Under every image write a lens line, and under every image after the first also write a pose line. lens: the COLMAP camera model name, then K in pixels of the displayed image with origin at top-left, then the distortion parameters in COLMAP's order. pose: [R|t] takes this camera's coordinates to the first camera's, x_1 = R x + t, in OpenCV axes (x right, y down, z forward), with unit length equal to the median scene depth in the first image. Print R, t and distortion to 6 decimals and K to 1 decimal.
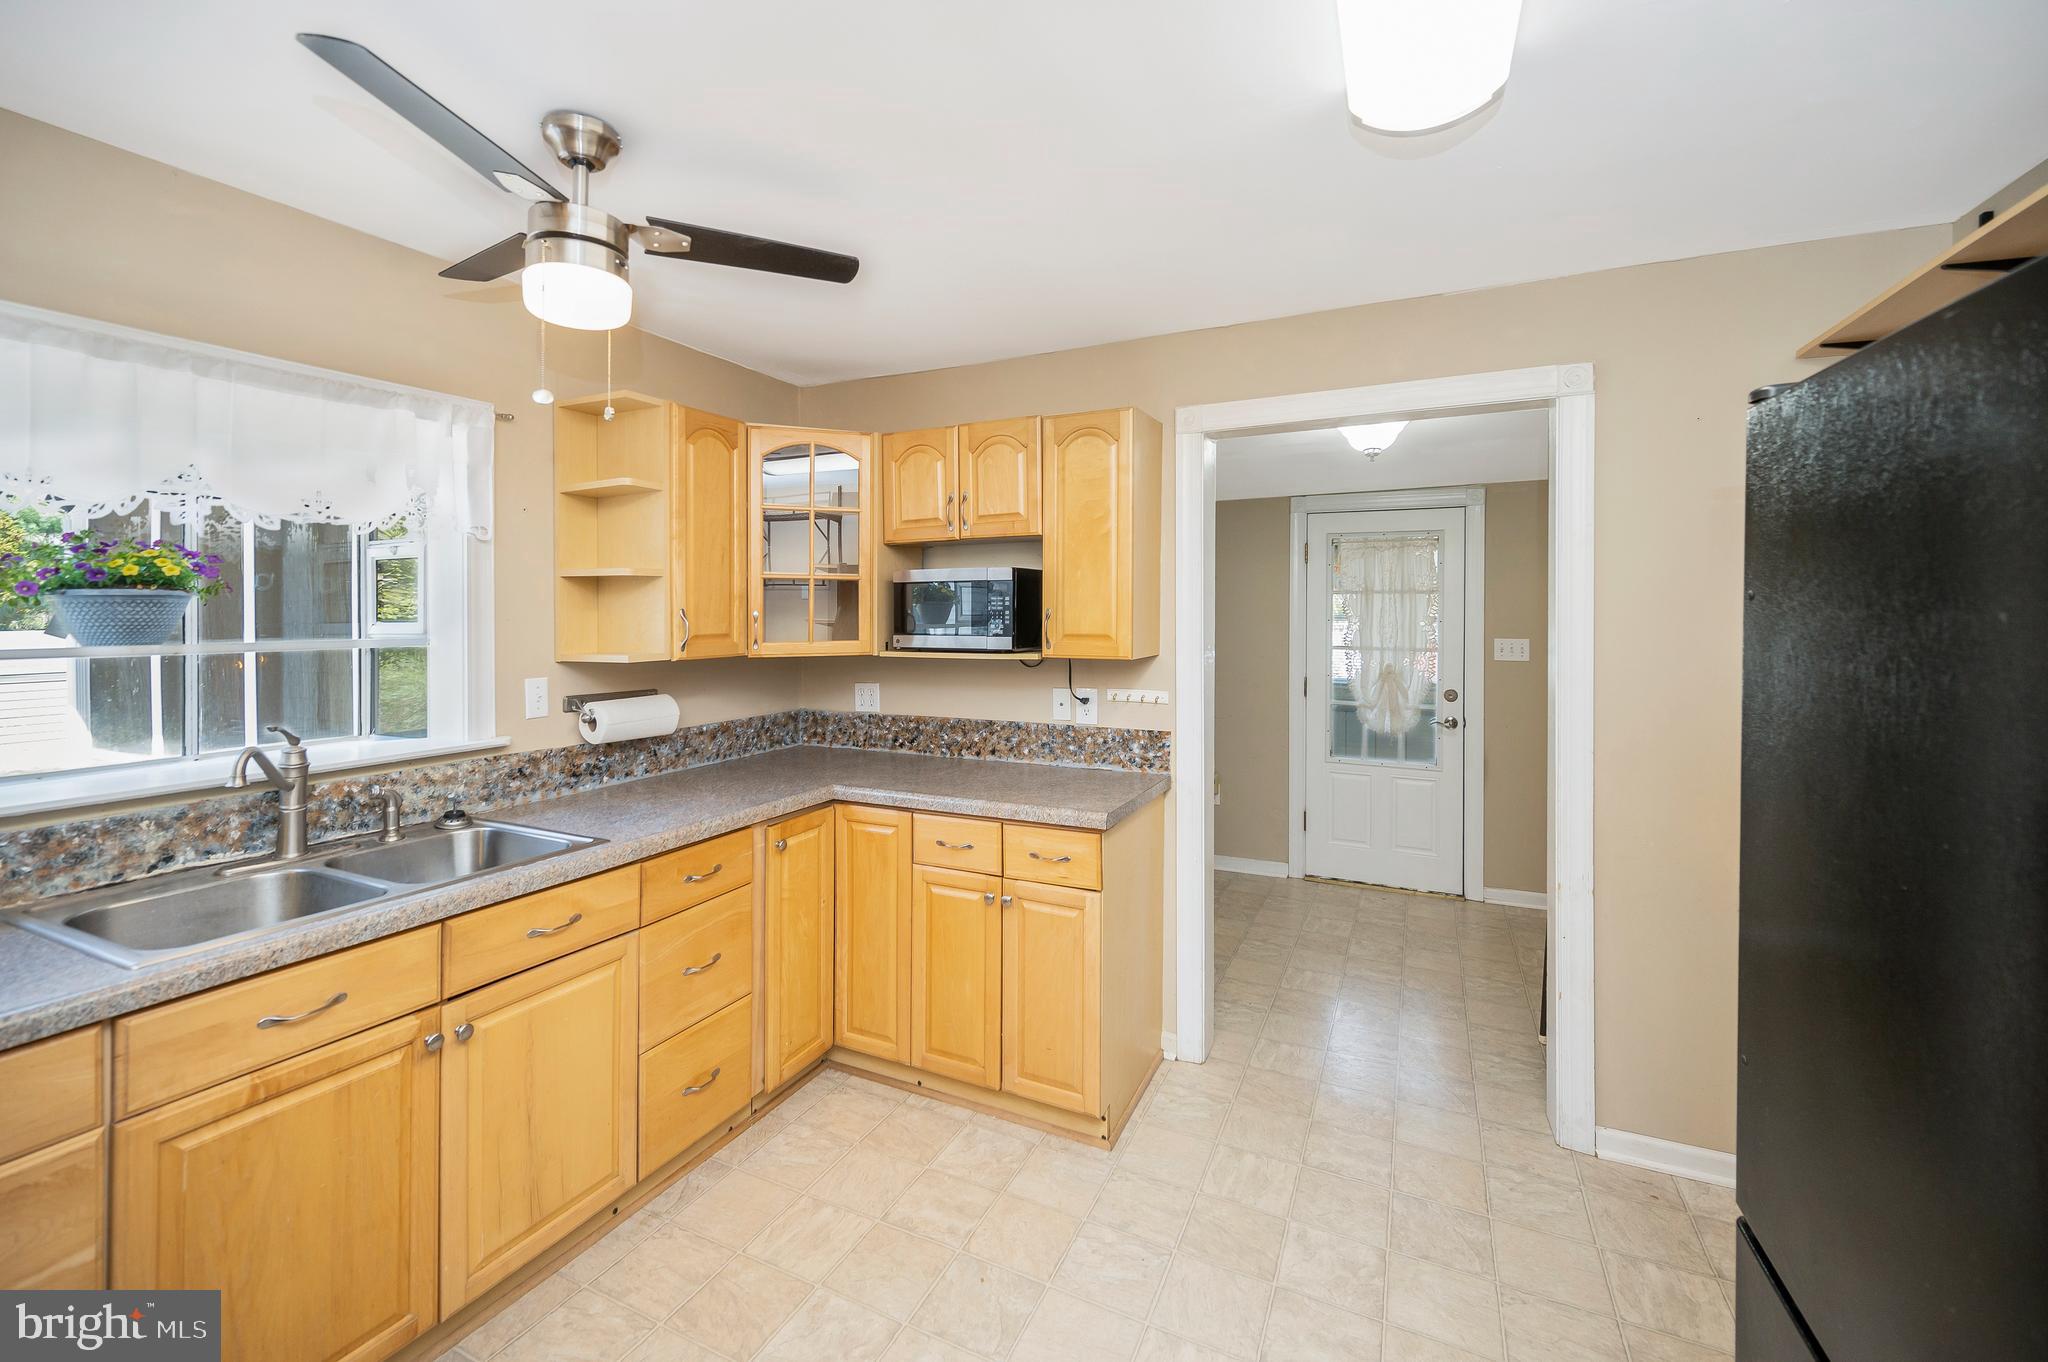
lens RADIAL K [[848.9, 0, 1010.8], [0, 848.9, 609.9], [0, 0, 1]] dist [-0.000265, 0.000634]
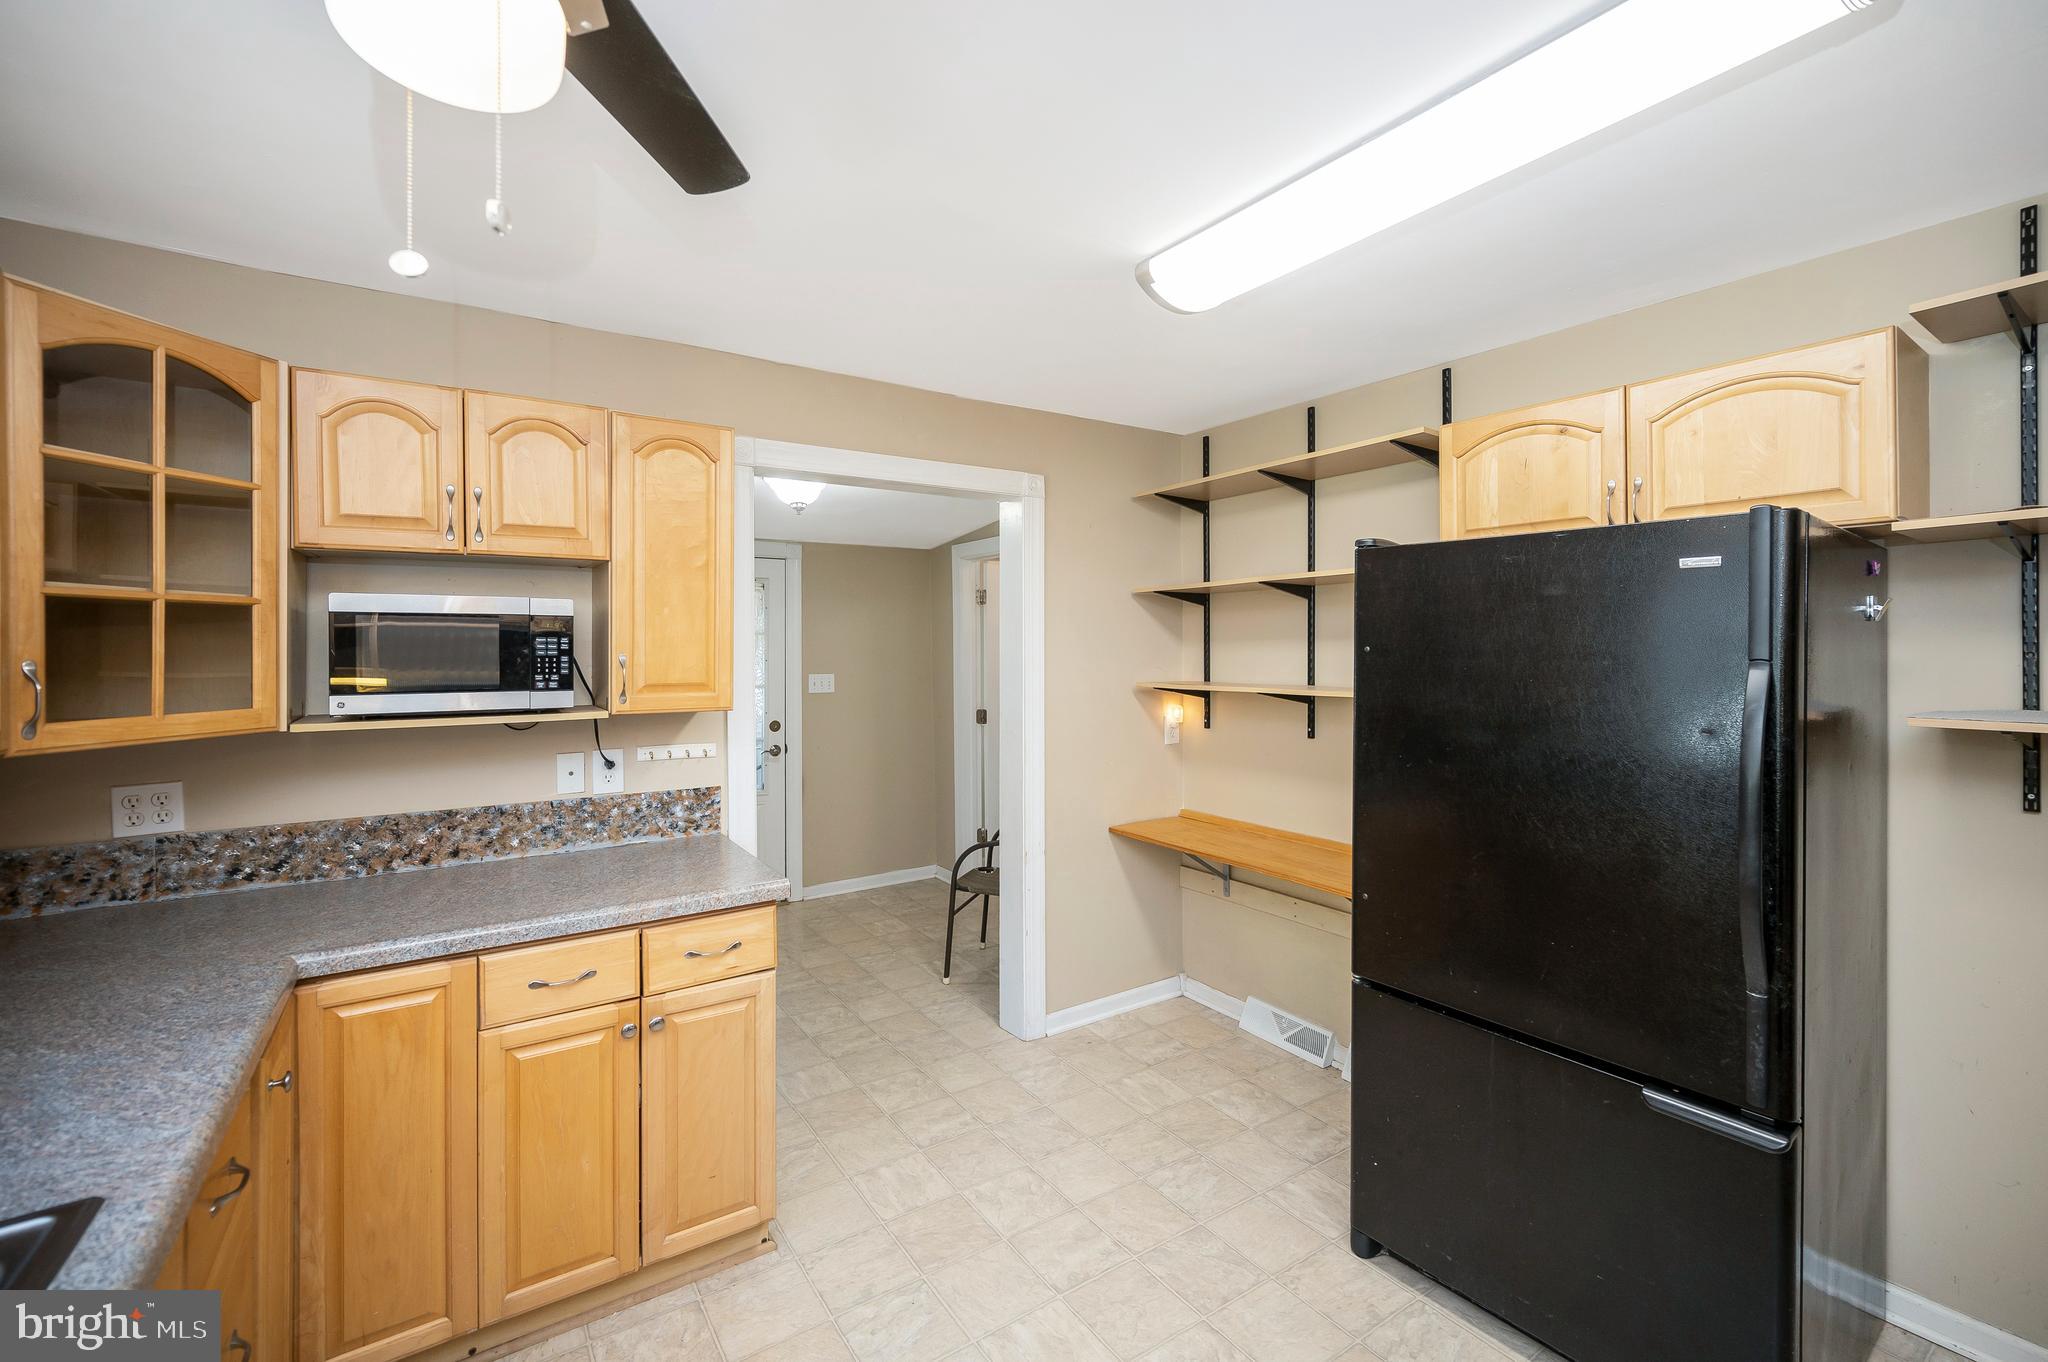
lens RADIAL K [[848.9, 0, 969.8], [0, 848.9, 655.0], [0, 0, 1]] dist [-0.000265, 0.000634]
pose [[0.512058, -0.006374, 0.858927, -0.432355], [-0.003823, 0.999946, 0.009700, -0.008103], [-0.858942, -0.008251, 0.512006, 0.279506]]
